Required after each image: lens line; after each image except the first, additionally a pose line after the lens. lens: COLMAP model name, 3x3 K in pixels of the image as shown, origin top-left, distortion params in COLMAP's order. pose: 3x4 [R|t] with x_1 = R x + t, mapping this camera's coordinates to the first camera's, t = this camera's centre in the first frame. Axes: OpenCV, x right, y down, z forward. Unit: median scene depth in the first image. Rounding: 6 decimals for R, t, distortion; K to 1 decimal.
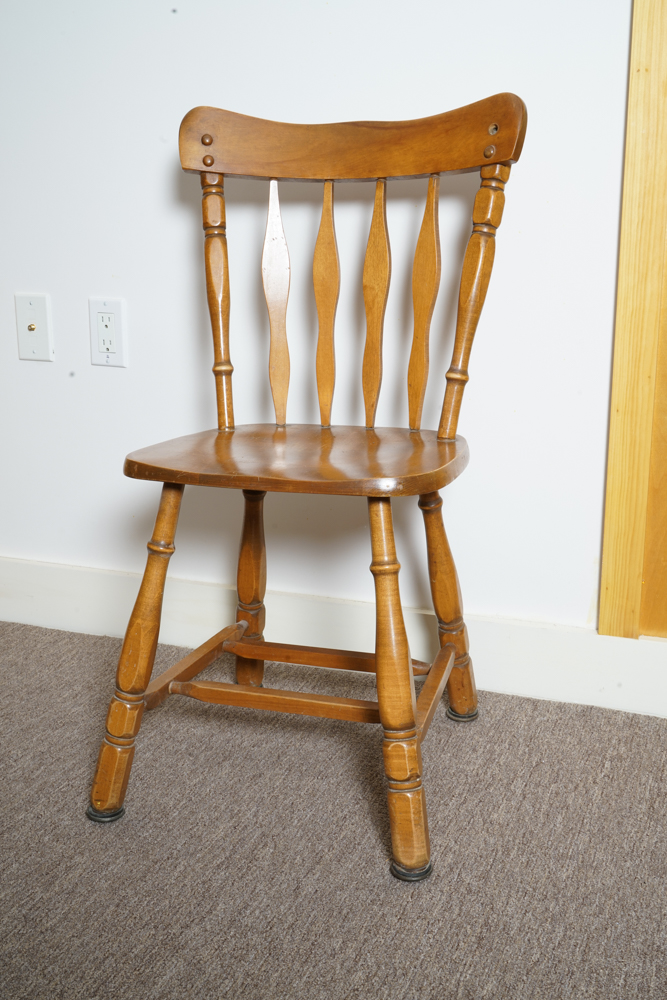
lens RADIAL K [[1123.2, 0, 342.0], [0, 1123.2, 523.9], [0, 0, 1]] dist [-0.006353, 0.000000]
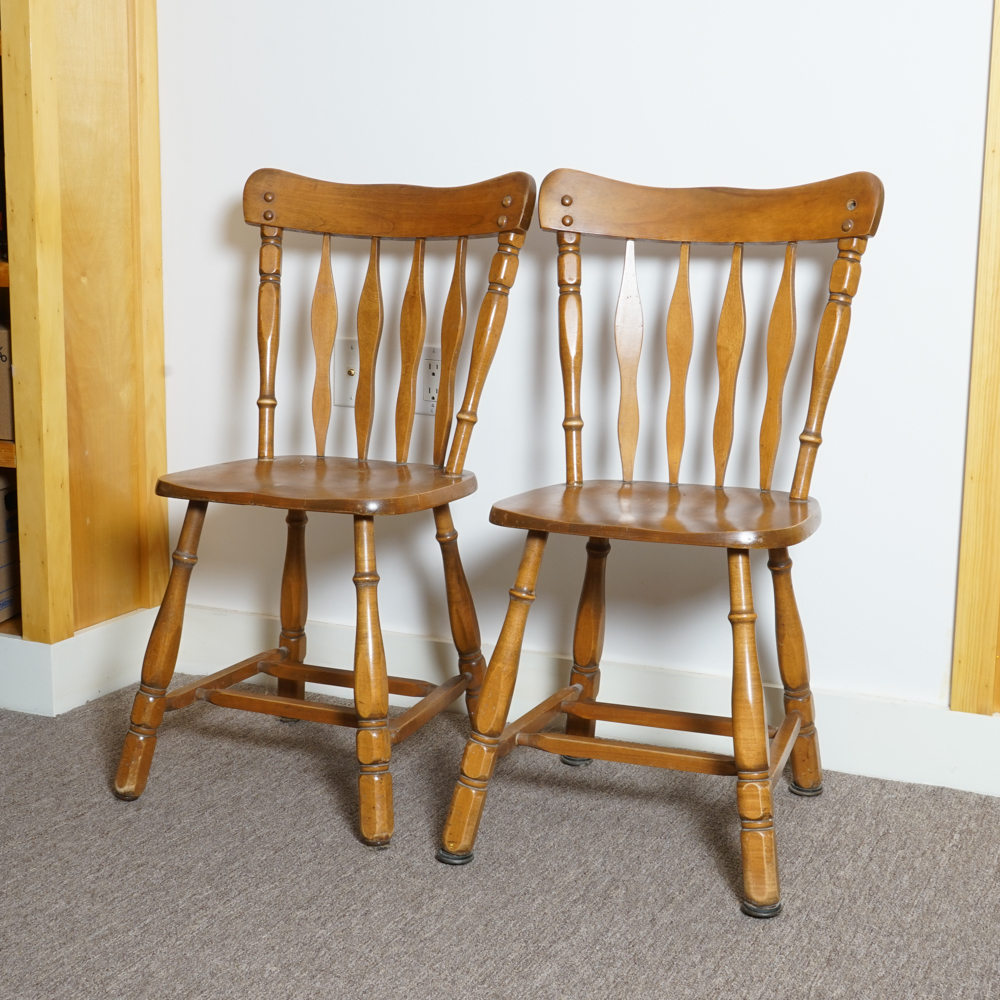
lens RADIAL K [[1618.4, 0, 537.2], [0, 1618.4, 495.4], [0, 0, 1]] dist [-0.034378, 0.000000]
pose [[0.998718, 0.029558, -0.041090, -0.079915], [-0.033045, 0.995666, -0.086931, 0.052734], [0.038343, 0.088178, 0.995367, -0.441684]]
